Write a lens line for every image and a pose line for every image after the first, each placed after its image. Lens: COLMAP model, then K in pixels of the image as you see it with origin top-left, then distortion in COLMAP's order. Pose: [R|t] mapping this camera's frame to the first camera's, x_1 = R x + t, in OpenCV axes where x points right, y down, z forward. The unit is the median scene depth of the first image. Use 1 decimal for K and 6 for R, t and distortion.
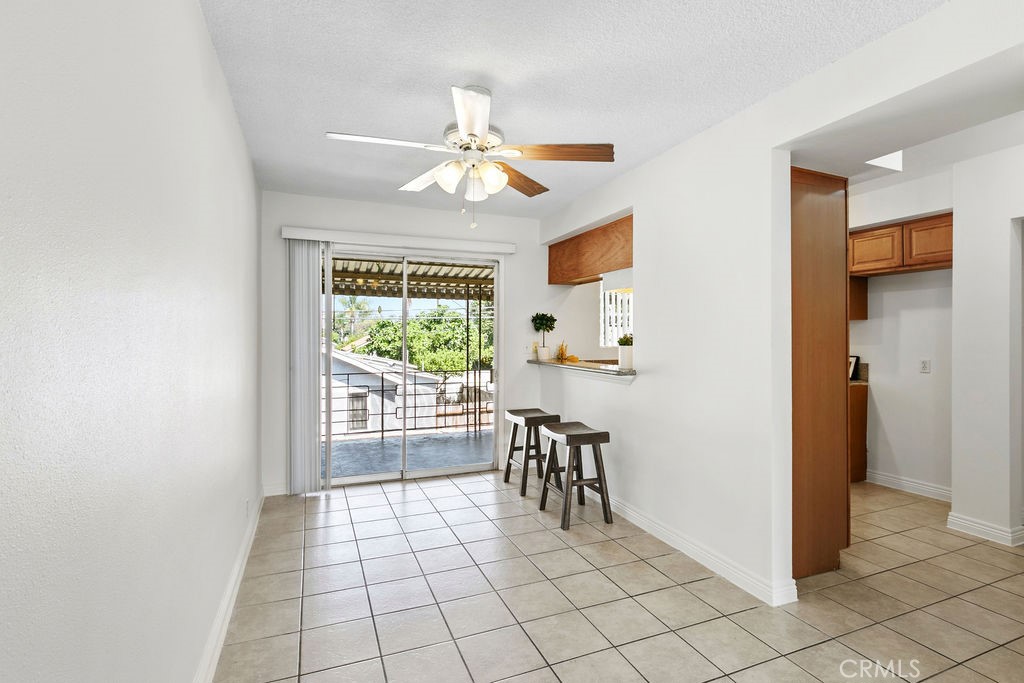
lens RADIAL K [[490.7, 0, 512.0], [0, 490.7, 341.5], [0, 0, 1]] dist [-0.026518, -0.000150]
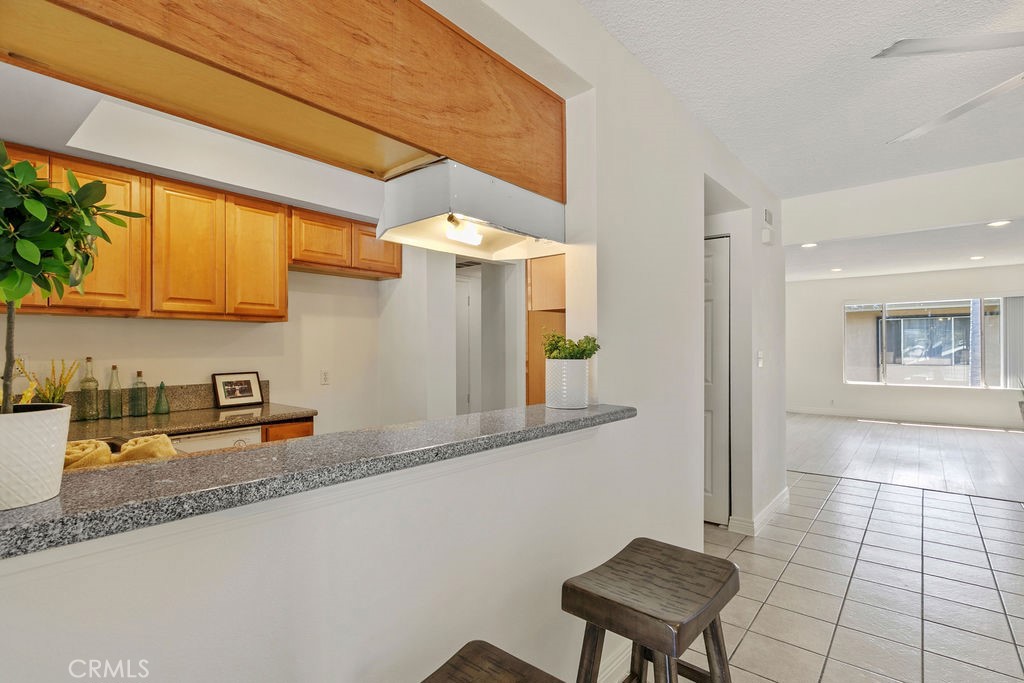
lens RADIAL K [[490.7, 0, 512.0], [0, 490.7, 341.5], [0, 0, 1]] dist [-0.026518, -0.000150]
pose [[-0.470016, 0.008401, 0.882618, -0.141314], [0.005064, 0.999964, -0.006821, -0.009812], [-0.882643, 0.001263, -0.470042, 1.174837]]
